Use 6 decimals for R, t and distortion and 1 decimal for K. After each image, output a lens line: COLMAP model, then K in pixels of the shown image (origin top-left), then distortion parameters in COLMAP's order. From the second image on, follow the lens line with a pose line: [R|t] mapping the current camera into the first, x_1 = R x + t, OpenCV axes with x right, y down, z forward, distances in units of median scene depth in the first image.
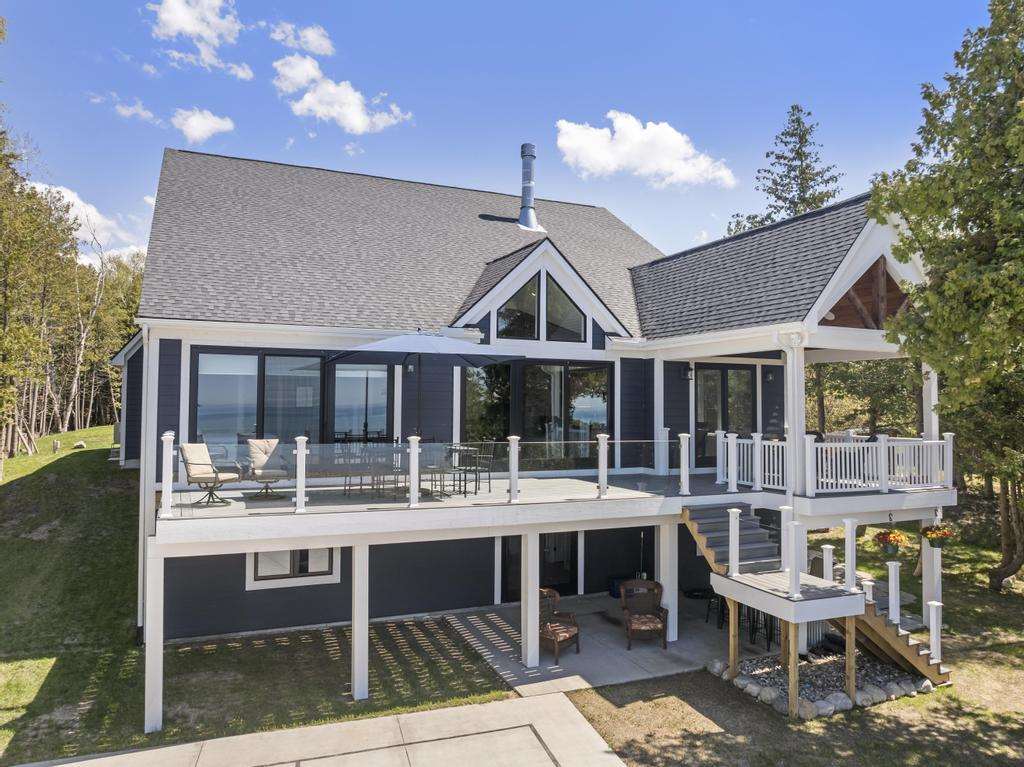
lens RADIAL K [[728.7, 0, 504.3], [0, 728.7, 378.6], [0, 0, 1]] dist [-0.030860, 0.001154]
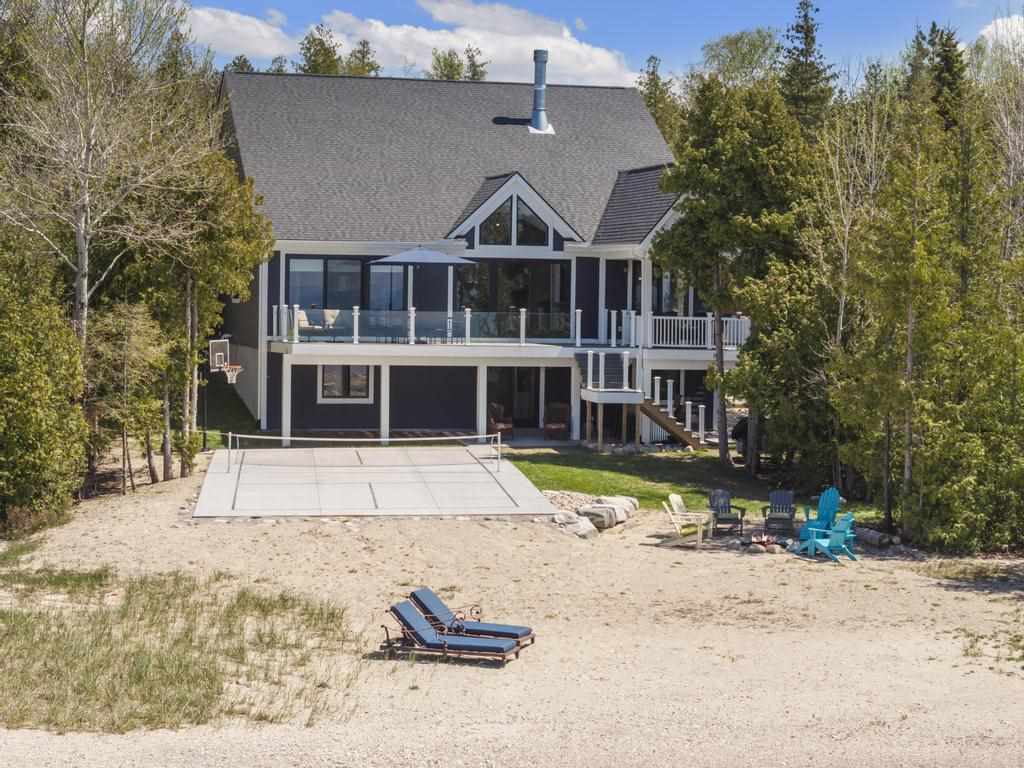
lens RADIAL K [[2040.5, 0, 513.0], [0, 2040.5, 384.9], [0, 0, 1]] dist [-0.091132, 0.000000]
pose [[0.989731, 0.016046, -0.142038, 0.629381], [-0.003782, 0.996272, 0.086190, -0.126283], [0.142891, -0.084768, 0.986102, -2.974075]]
